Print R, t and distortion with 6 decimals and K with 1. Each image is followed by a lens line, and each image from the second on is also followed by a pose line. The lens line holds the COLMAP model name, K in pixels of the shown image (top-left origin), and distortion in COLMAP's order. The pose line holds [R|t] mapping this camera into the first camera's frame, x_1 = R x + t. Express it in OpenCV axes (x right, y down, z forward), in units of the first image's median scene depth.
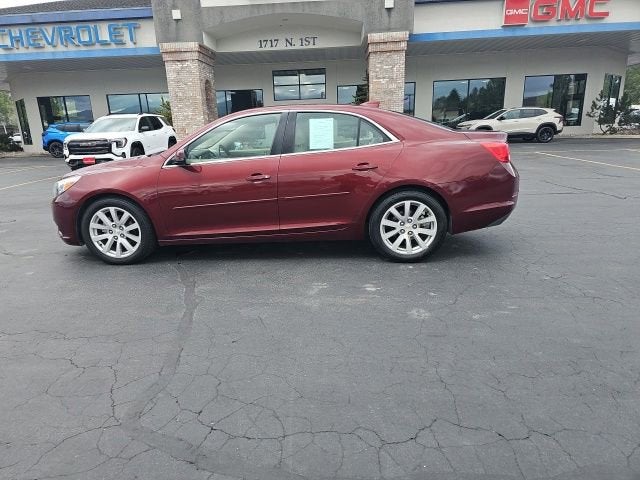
lens RADIAL K [[419.8, 0, 311.4], [0, 419.8, 242.5], [0, 0, 1]] dist [0.058076, -0.046752]
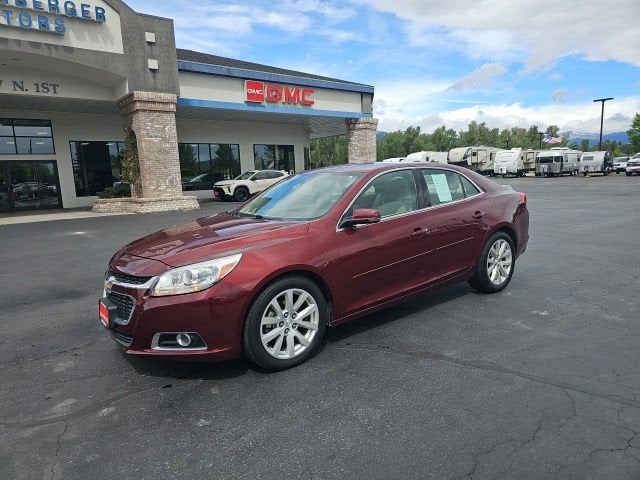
lens RADIAL K [[419.8, 0, 315.7], [0, 419.8, 238.8], [0, 0, 1]] dist [0.058076, -0.046752]
pose [[0.740738, -0.096461, 0.664832, -0.221646], [0.191131, 0.979000, -0.070909, -0.026471], [-0.644031, 0.179595, 0.743619, 0.097251]]
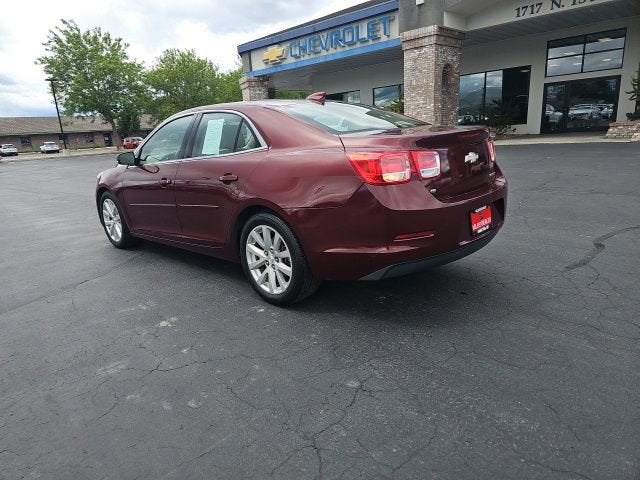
lens RADIAL K [[419.8, 0, 310.5], [0, 419.8, 240.9], [0, 0, 1]] dist [0.058076, -0.046752]
pose [[0.767857, 0.149473, -0.622939, 0.175741], [-0.132175, 0.988441, 0.074250, -0.031427], [0.626837, 0.025324, 0.778739, 0.103024]]
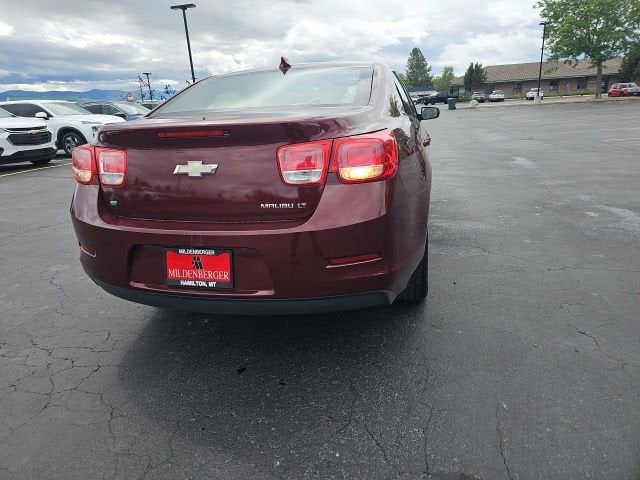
lens RADIAL K [[419.8, 0, 309.2], [0, 419.8, 232.2], [0, 0, 1]] dist [0.058076, -0.046752]
pose [[-0.176928, 0.324923, -0.929043, 0.211916], [-0.204570, 0.911180, 0.357634, -0.086996], [0.962729, 0.253330, -0.094744, 0.306147]]
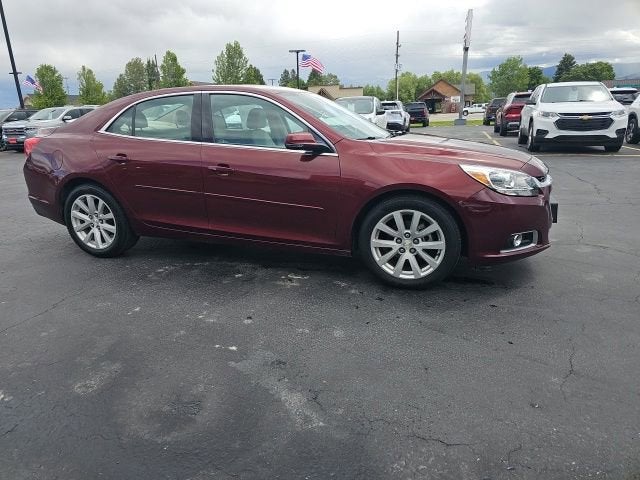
lens RADIAL K [[419.6, 0, 311.1], [0, 419.6, 235.2], [0, 0, 1]] dist [0.060234, -0.048033]
pose [[-0.965660, -0.010935, 0.259578, -0.109803], [0.126856, 0.852076, 0.507814, -0.131179], [-0.226733, 0.523304, -0.821428, 0.497354]]
